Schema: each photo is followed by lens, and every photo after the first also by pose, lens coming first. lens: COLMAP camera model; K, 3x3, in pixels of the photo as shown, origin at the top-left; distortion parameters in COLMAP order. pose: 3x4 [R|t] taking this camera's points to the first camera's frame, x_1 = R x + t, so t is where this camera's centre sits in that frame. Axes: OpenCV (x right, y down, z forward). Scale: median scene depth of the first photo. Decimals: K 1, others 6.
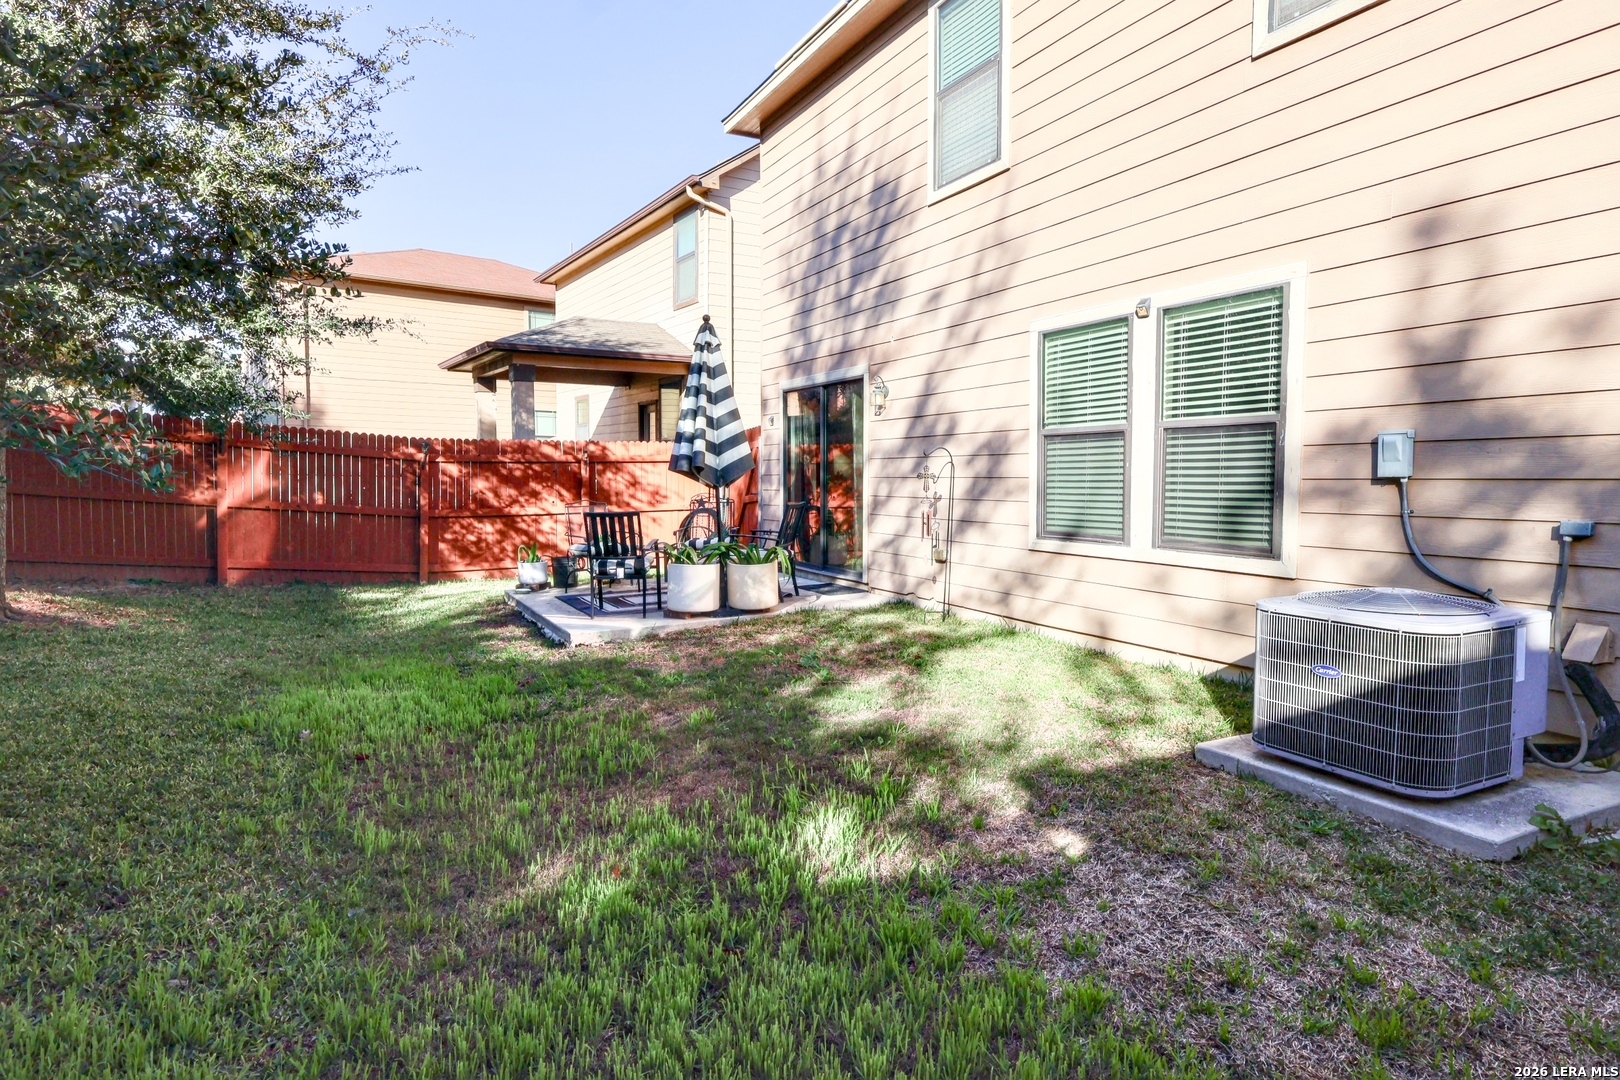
lens RADIAL K [[896.8, 0, 813.5], [0, 896.8, 540.9], [0, 0, 1]] dist [0.000278, -0.001337]
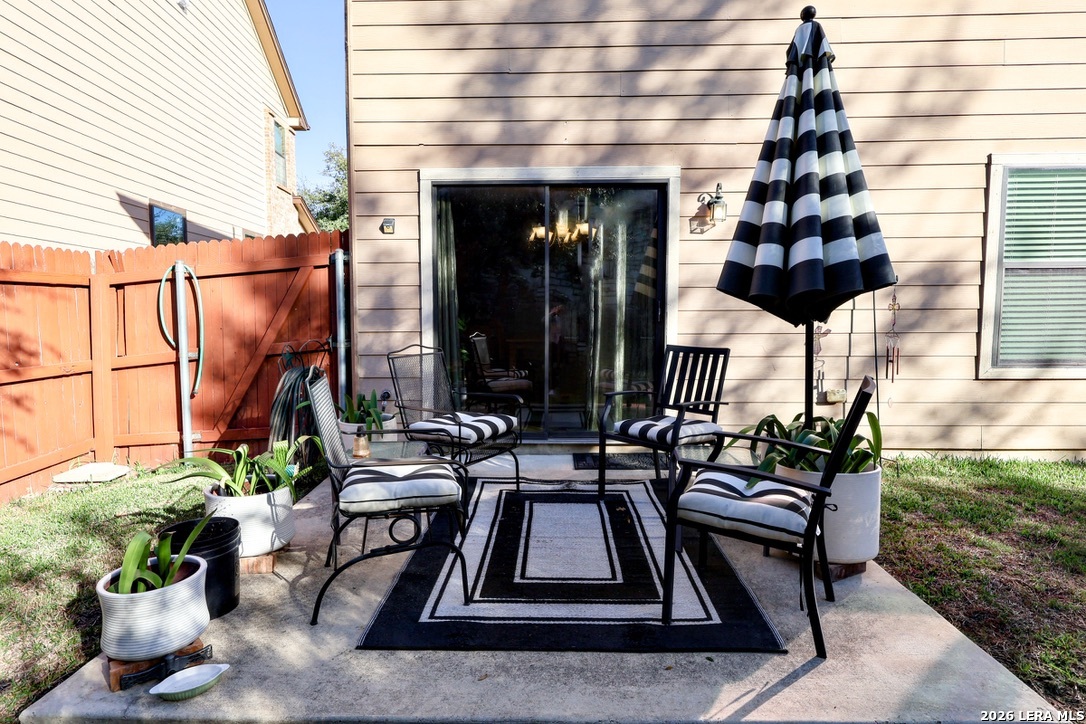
lens RADIAL K [[601.2, 0, 536.6], [0, 601.2, 356.1], [0, 0, 1]] dist [0.000278, -0.001337]
pose [[0.495968, -0.065394, 0.865875, -0.558071], [0.068942, 0.996978, 0.035805, -0.071095], [-0.865600, 0.041937, 0.498978, 1.018108]]
